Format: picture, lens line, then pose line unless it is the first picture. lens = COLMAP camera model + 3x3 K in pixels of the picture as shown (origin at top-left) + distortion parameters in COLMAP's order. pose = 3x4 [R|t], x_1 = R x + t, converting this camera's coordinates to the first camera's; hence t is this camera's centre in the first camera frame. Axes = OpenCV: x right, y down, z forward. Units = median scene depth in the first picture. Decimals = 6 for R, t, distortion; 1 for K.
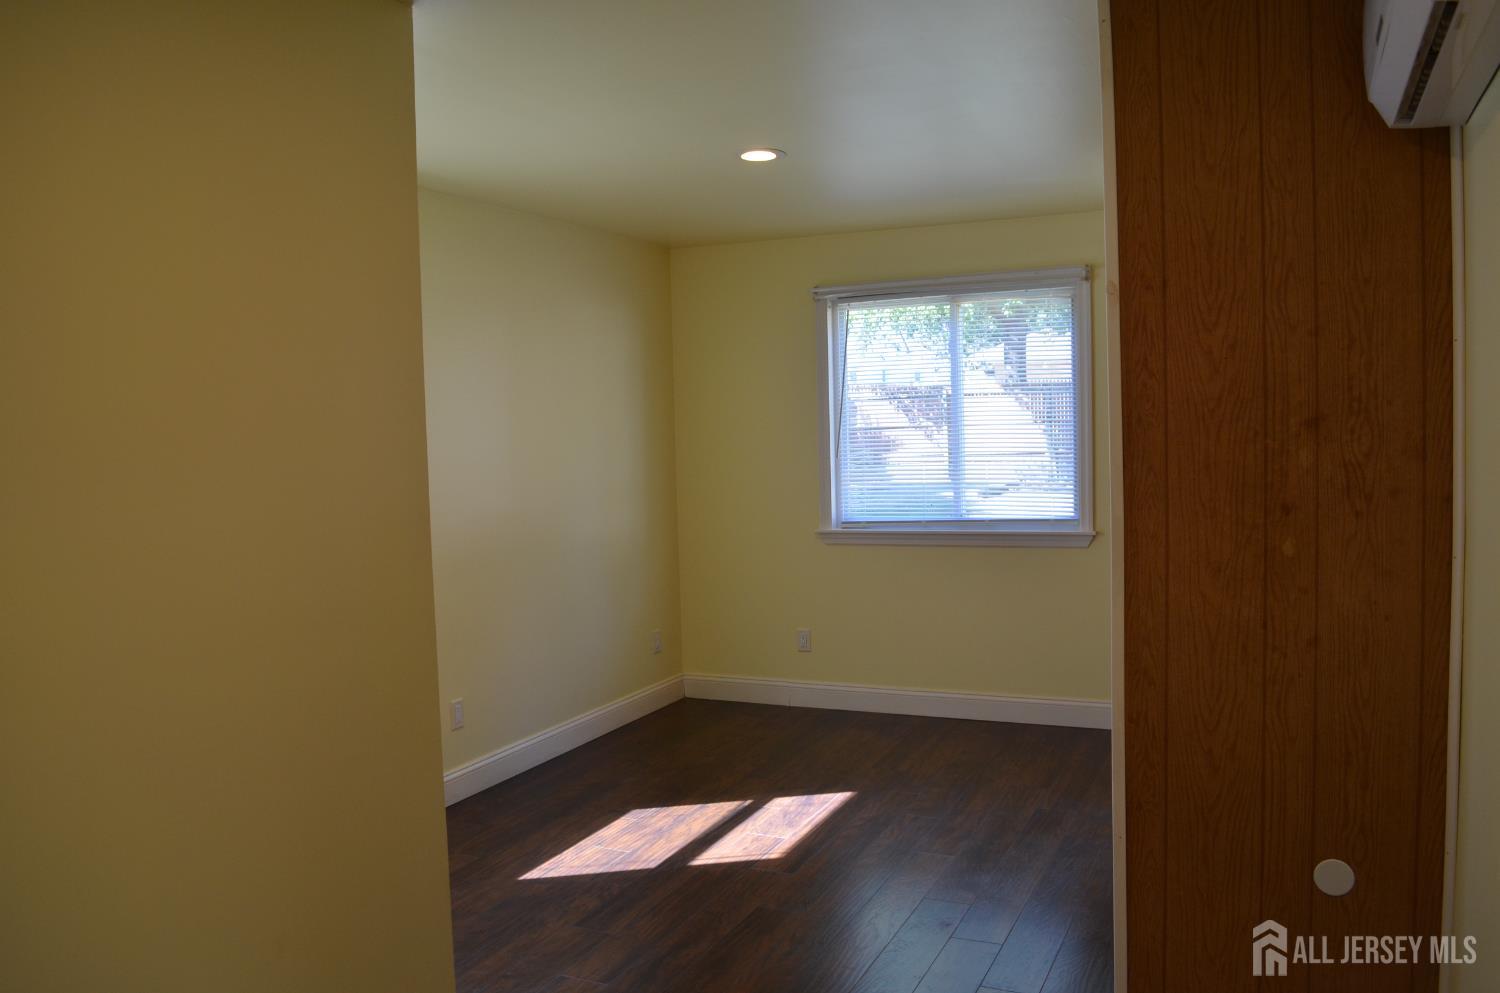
lens RADIAL K [[1177.2, 0, 753.2], [0, 1177.2, 502.1], [0, 0, 1]] dist [-0.078502, 0.010084]
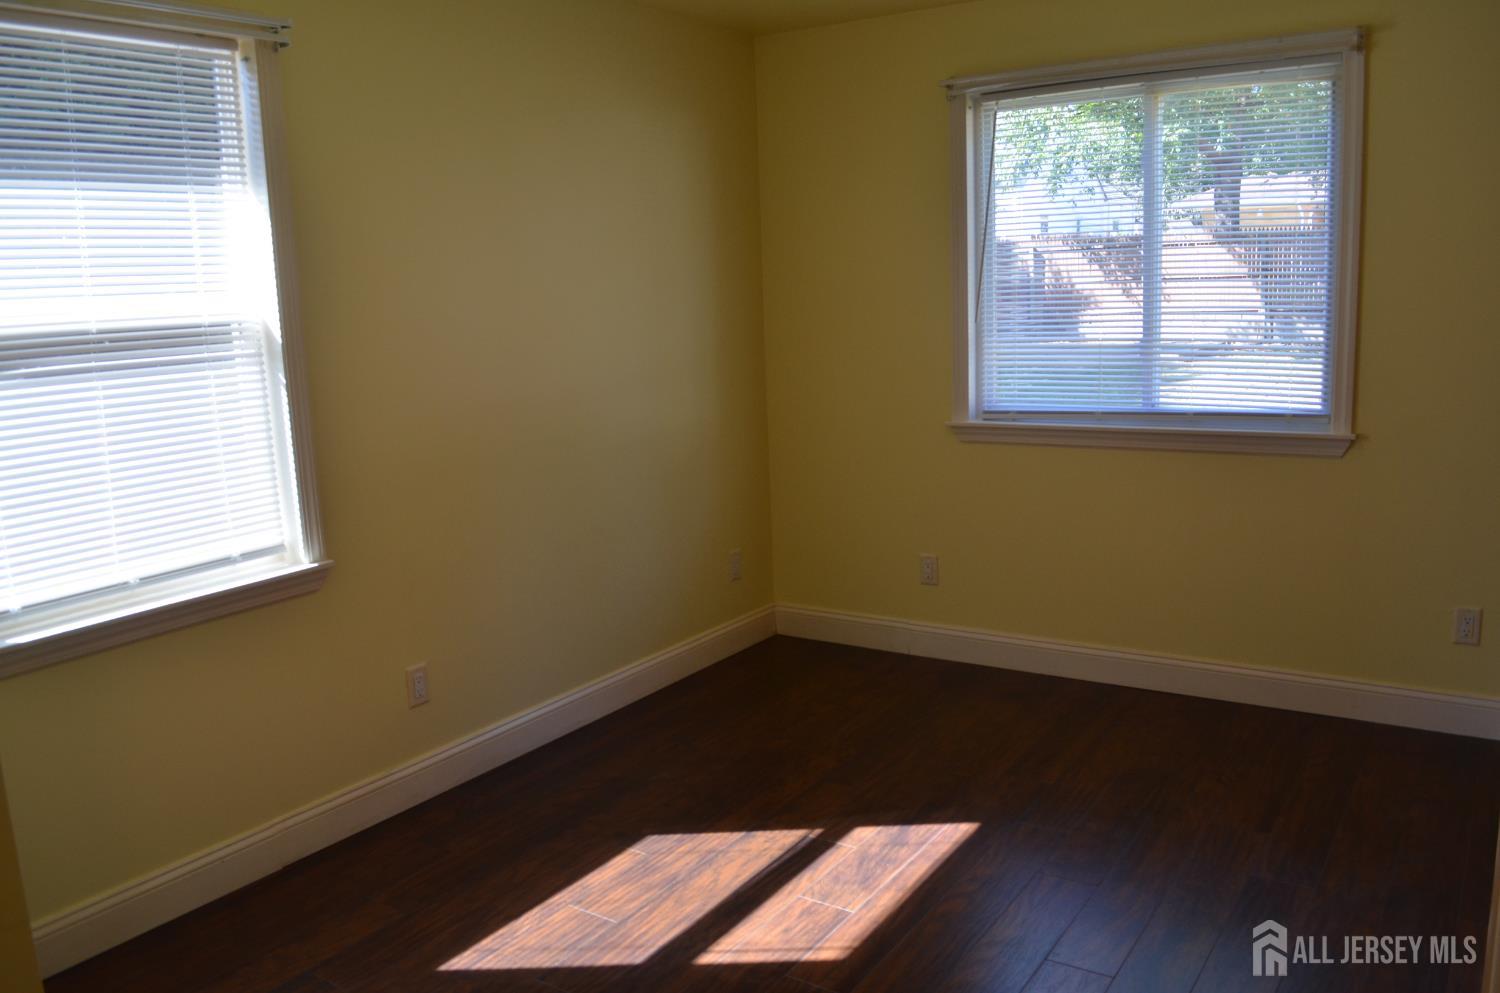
lens RADIAL K [[1177.2, 0, 761.5], [0, 1177.2, 498.2], [0, 0, 1]] dist [-0.078502, 0.010084]
pose [[0.988285, 0.018221, -0.151525, 0.068189], [-0.000340, 0.993108, 0.117204, -0.019567], [0.152616, -0.115780, 0.981480, 0.354218]]
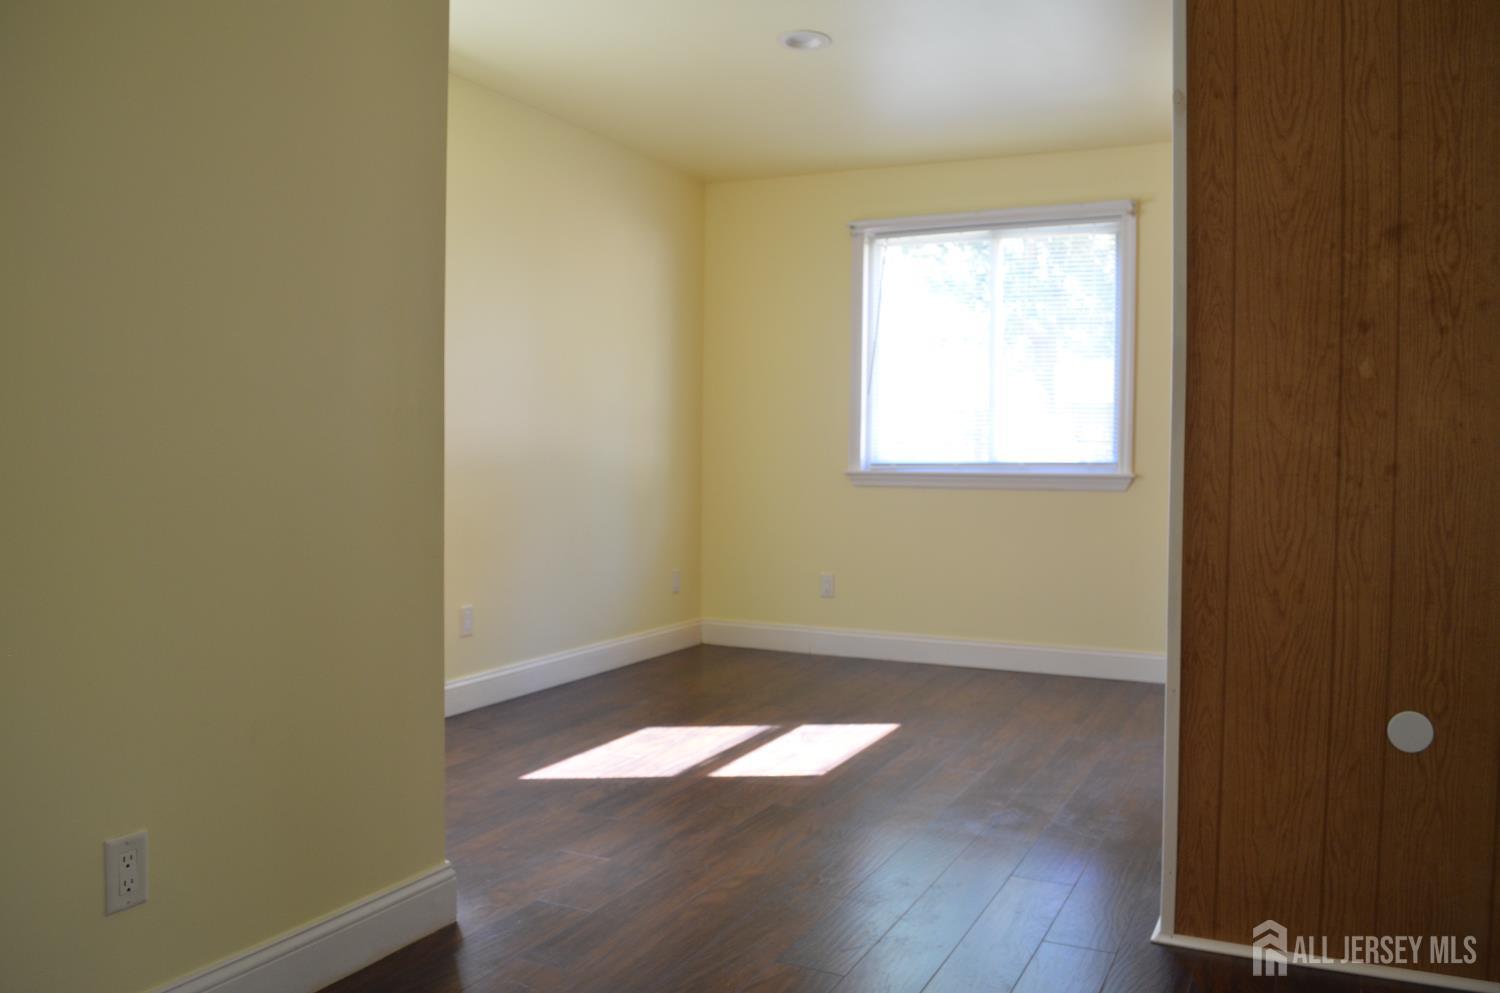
lens RADIAL K [[1177.2, 0, 752.9], [0, 1177.2, 496.8], [0, 0, 1]] dist [-0.078502, 0.010084]
pose [[0.999017, 0.039904, -0.019326, -0.002756], [-0.040445, 0.998778, -0.028419, 0.101371], [0.018169, 0.029172, 0.999409, 0.040460]]
